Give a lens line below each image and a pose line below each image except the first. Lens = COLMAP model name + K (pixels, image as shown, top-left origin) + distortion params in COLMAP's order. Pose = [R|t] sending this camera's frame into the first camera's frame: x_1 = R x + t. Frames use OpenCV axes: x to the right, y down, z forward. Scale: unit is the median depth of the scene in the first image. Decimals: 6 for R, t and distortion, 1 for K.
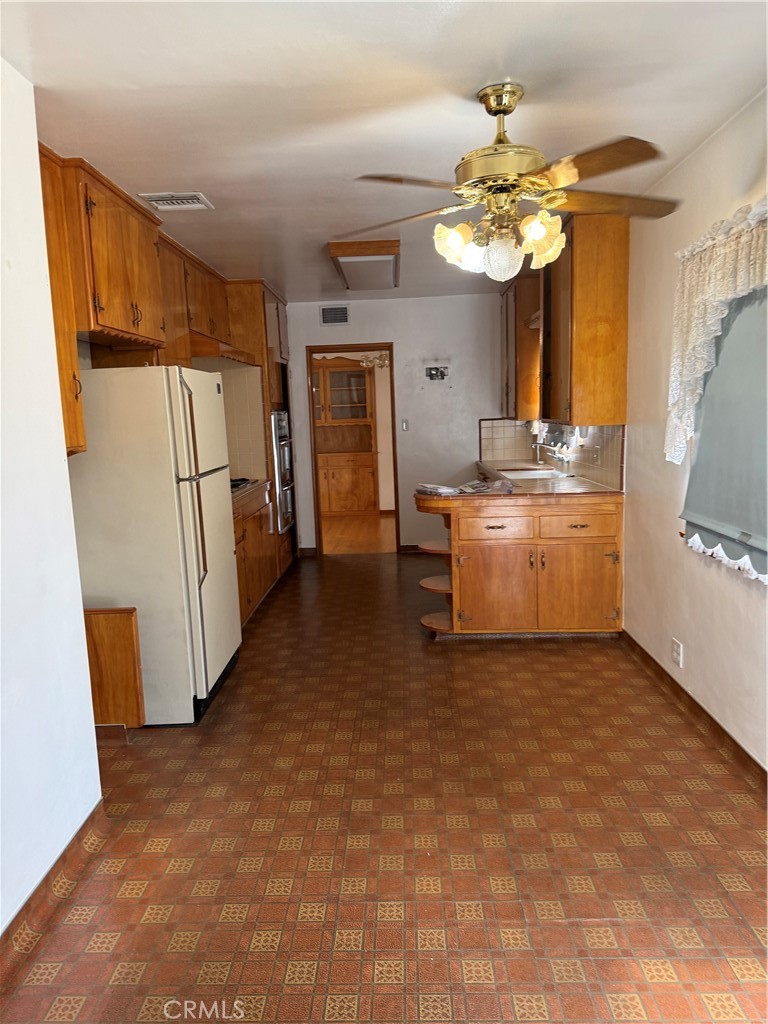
lens RADIAL K [[723.7, 0, 385.0], [0, 723.7, 512.6], [0, 0, 1]] dist [0.060742, -0.002030]
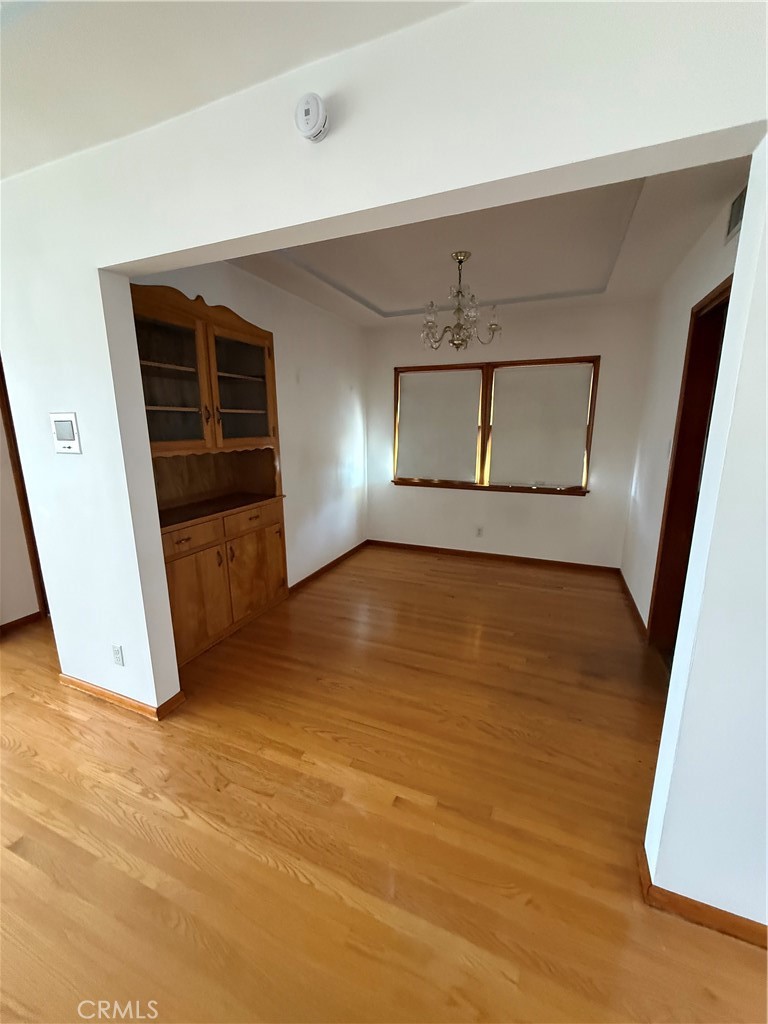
lens RADIAL K [[409.4, 0, 384.1], [0, 409.4, 509.6], [0, 0, 1]] dist [0.001649, -0.000184]
pose [[0.363525, -0.154459, 0.918690, -0.409636], [0.117017, 0.985919, 0.119459, -0.145990], [-0.924206, 0.064076, 0.376480, 1.143547]]
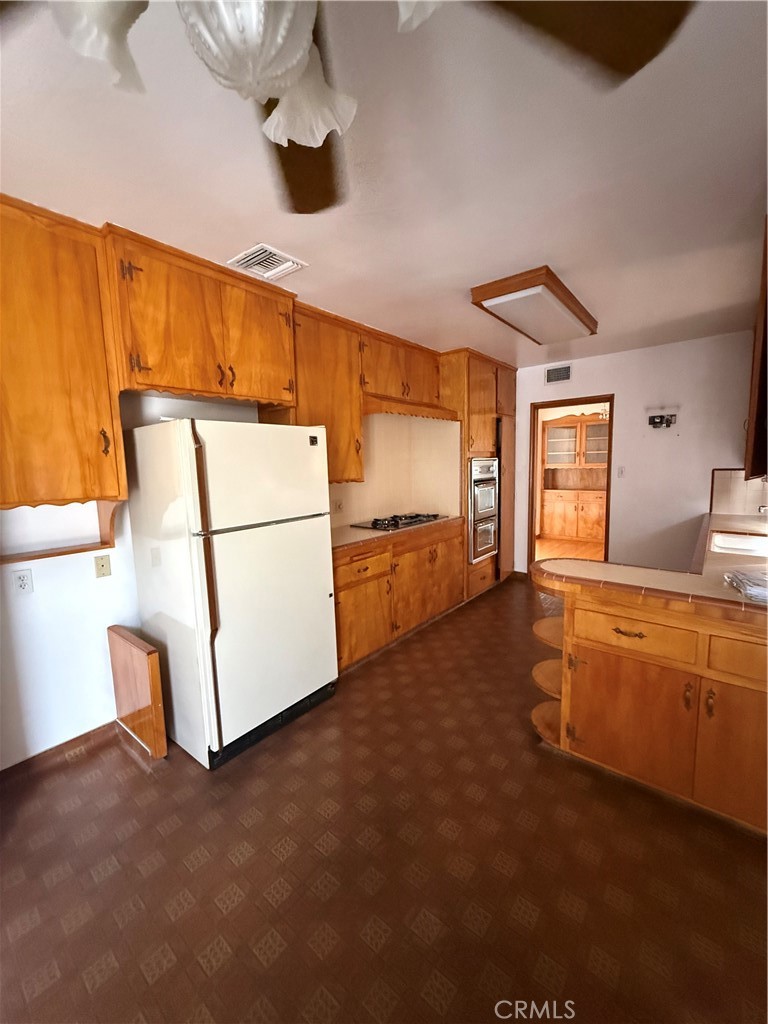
lens RADIAL K [[409.4, 0, 381.2], [0, 409.4, 510.2], [0, 0, 1]] dist [0.001649, -0.000184]
pose [[0.790904, 0.087117, -0.605707, 0.117936], [-0.088043, 0.995716, 0.028248, -0.053791], [0.605573, 0.030987, 0.795186, 0.330038]]
